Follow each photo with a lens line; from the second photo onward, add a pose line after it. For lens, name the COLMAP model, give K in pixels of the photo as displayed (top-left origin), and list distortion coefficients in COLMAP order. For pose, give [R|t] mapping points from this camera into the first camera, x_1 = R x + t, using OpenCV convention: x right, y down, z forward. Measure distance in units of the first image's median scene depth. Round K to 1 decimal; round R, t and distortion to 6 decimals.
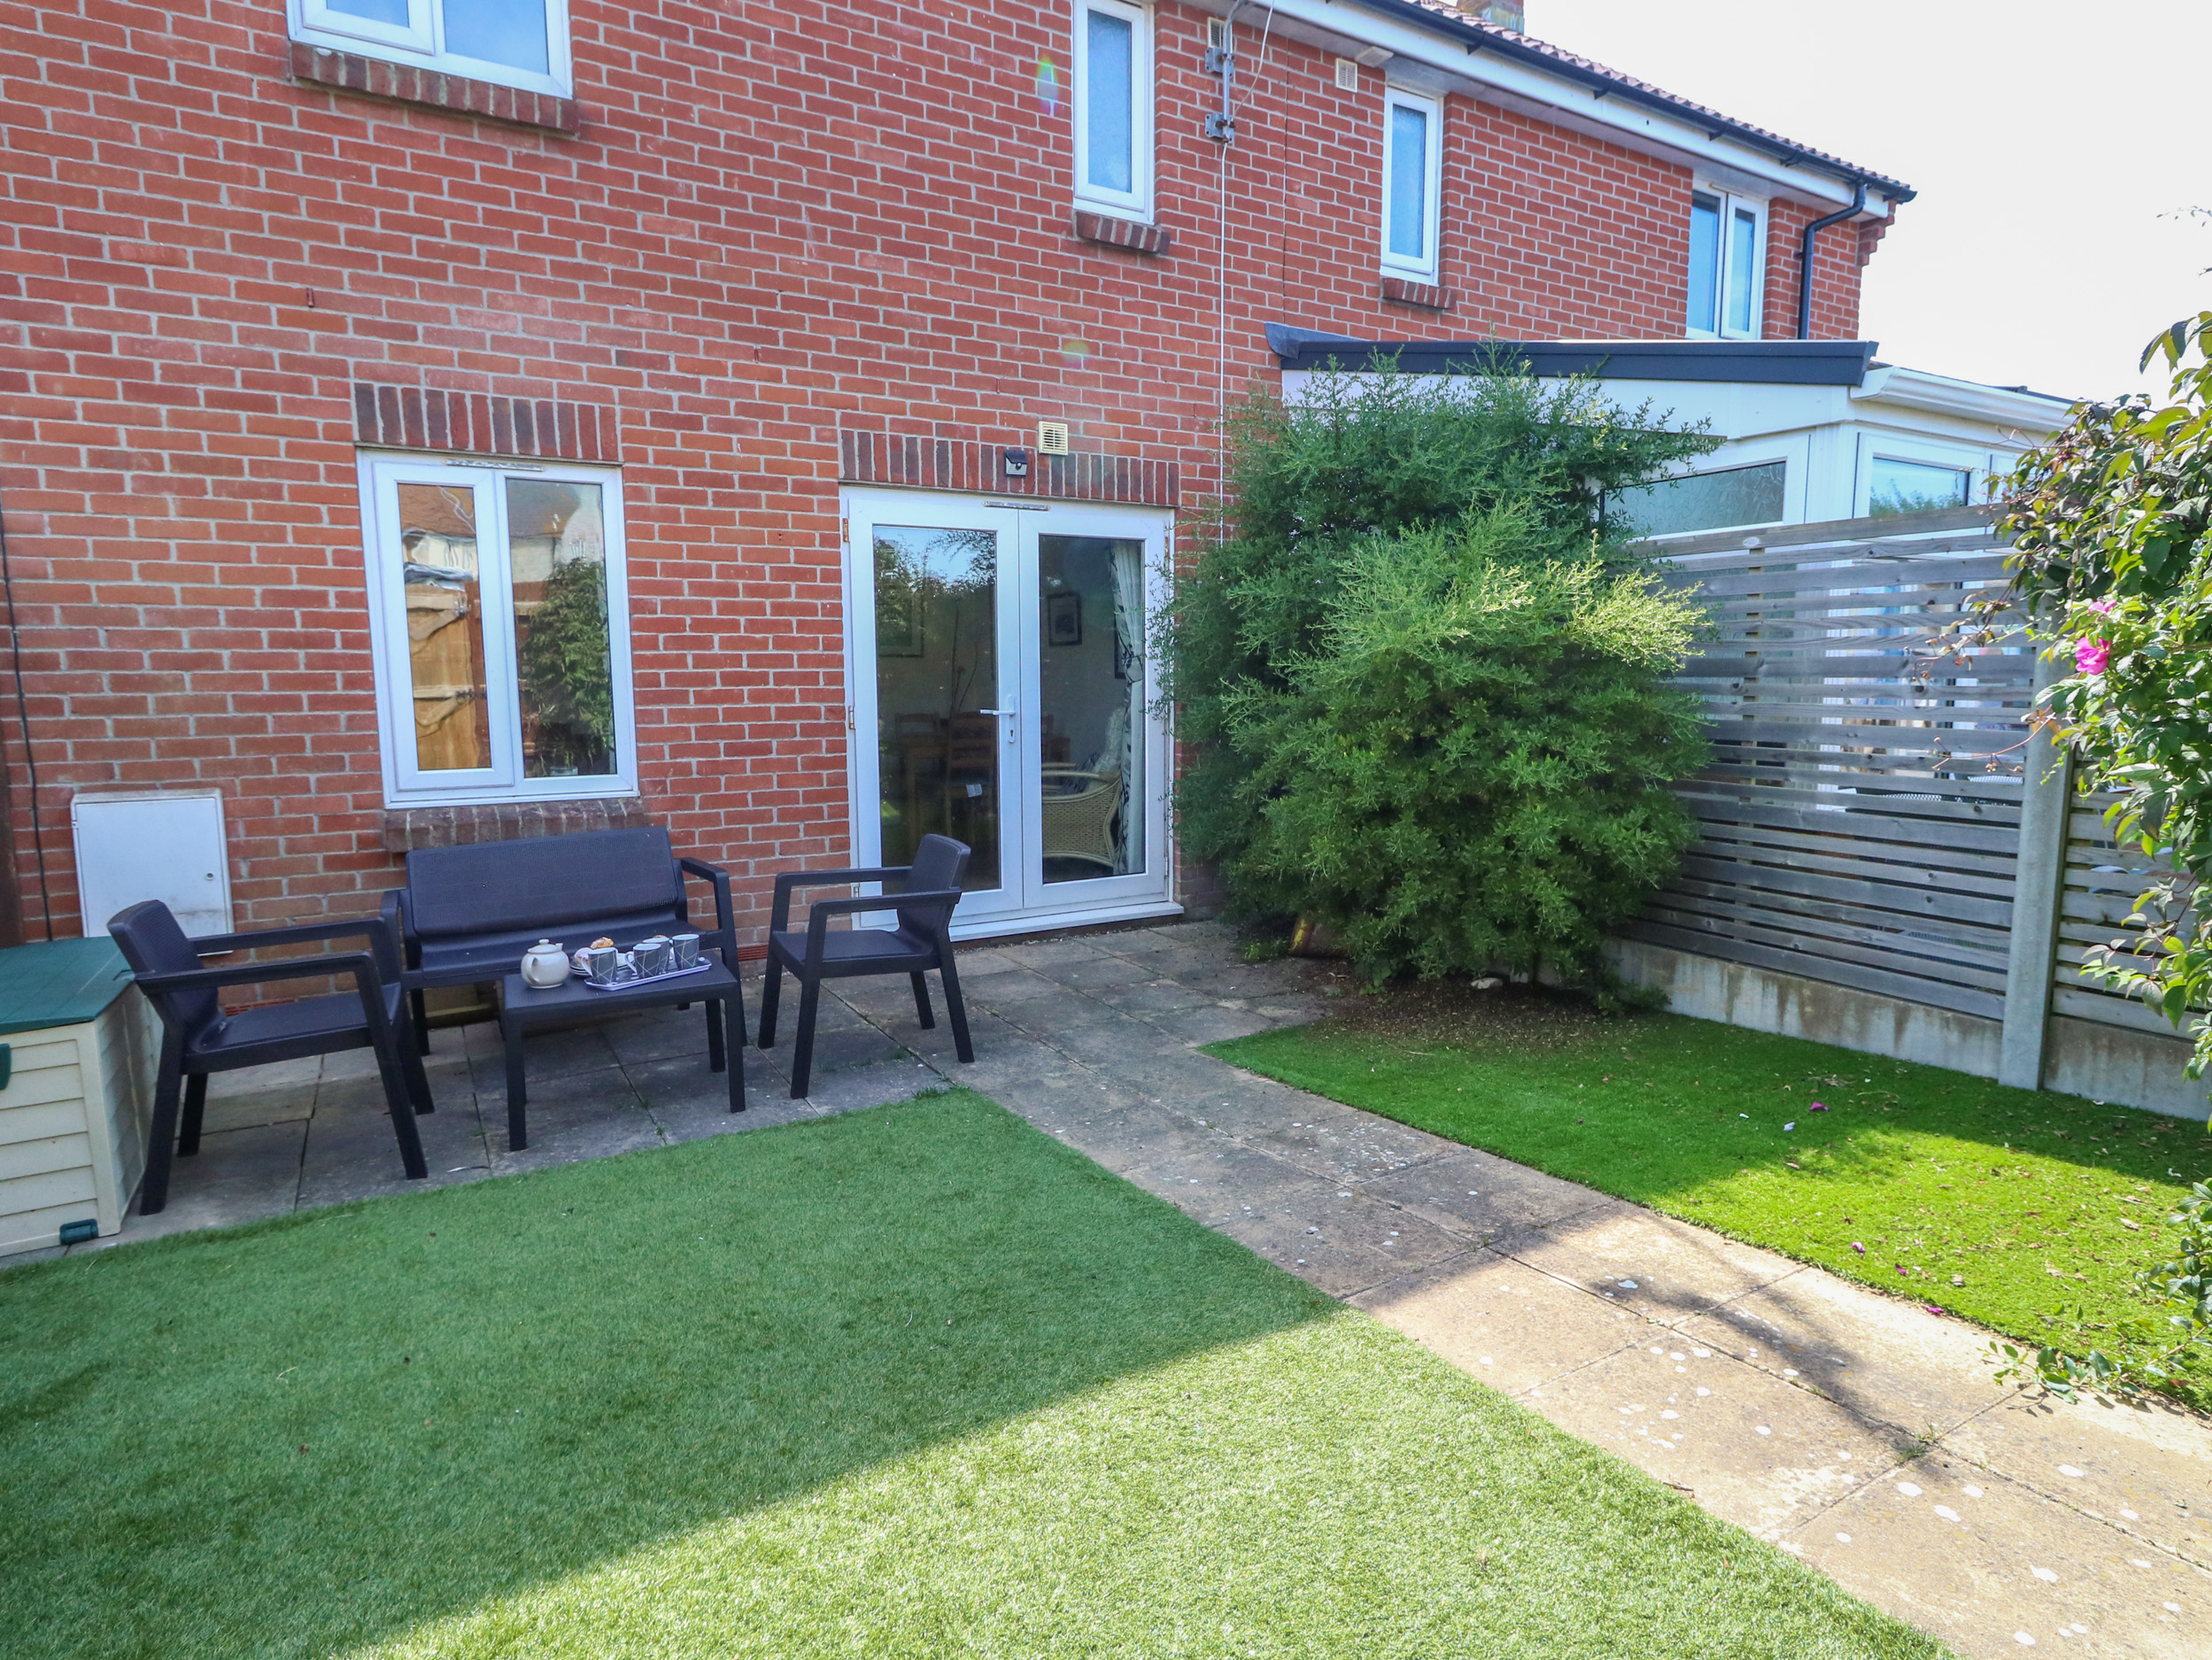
lens RADIAL K [[1206.6, 0, 1105.4], [0, 1206.6, 830.3], [0, 0, 1]] dist [0.006088, 0.000672]
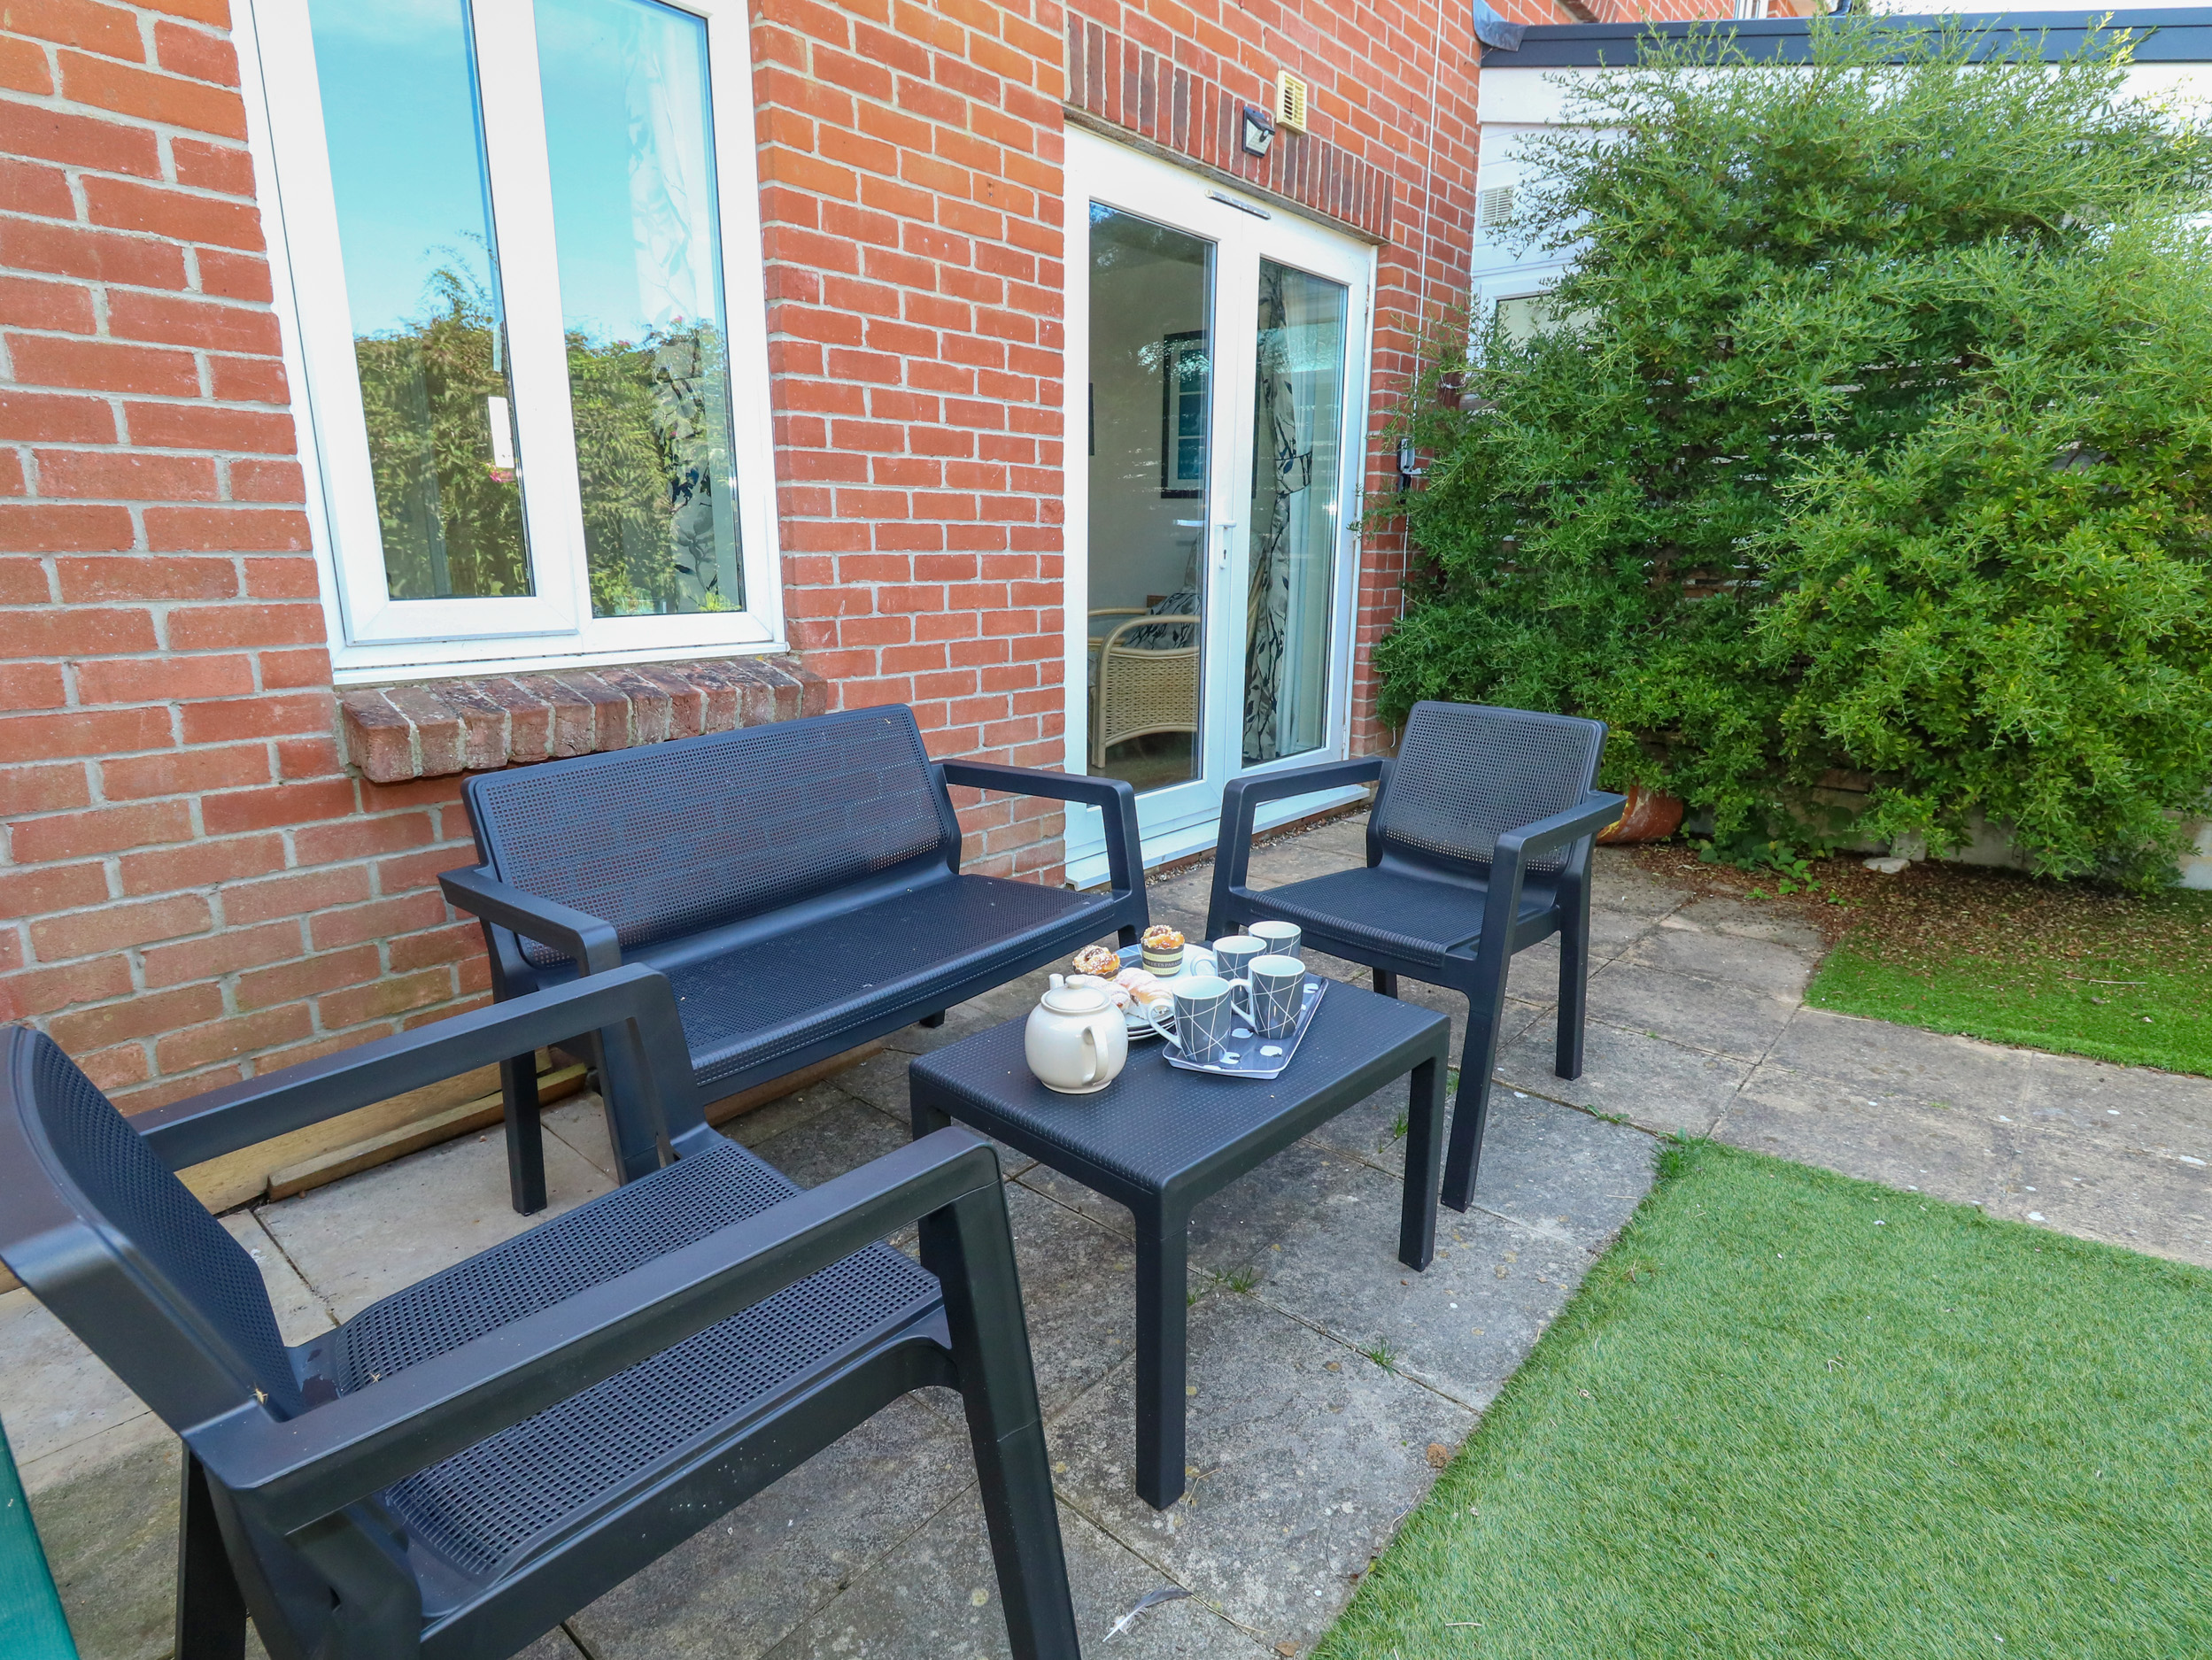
lens RADIAL K [[1142.0, 0, 1107.2], [0, 1142.0, 819.9], [0, 0, 1]] dist [0.005828, -0.000637]
pose [[0.944373, -0.066547, 0.322073, -0.441118], [0.031291, 0.993052, 0.113436, -0.006747], [-0.327384, -0.097048, 0.939894, 0.476787]]
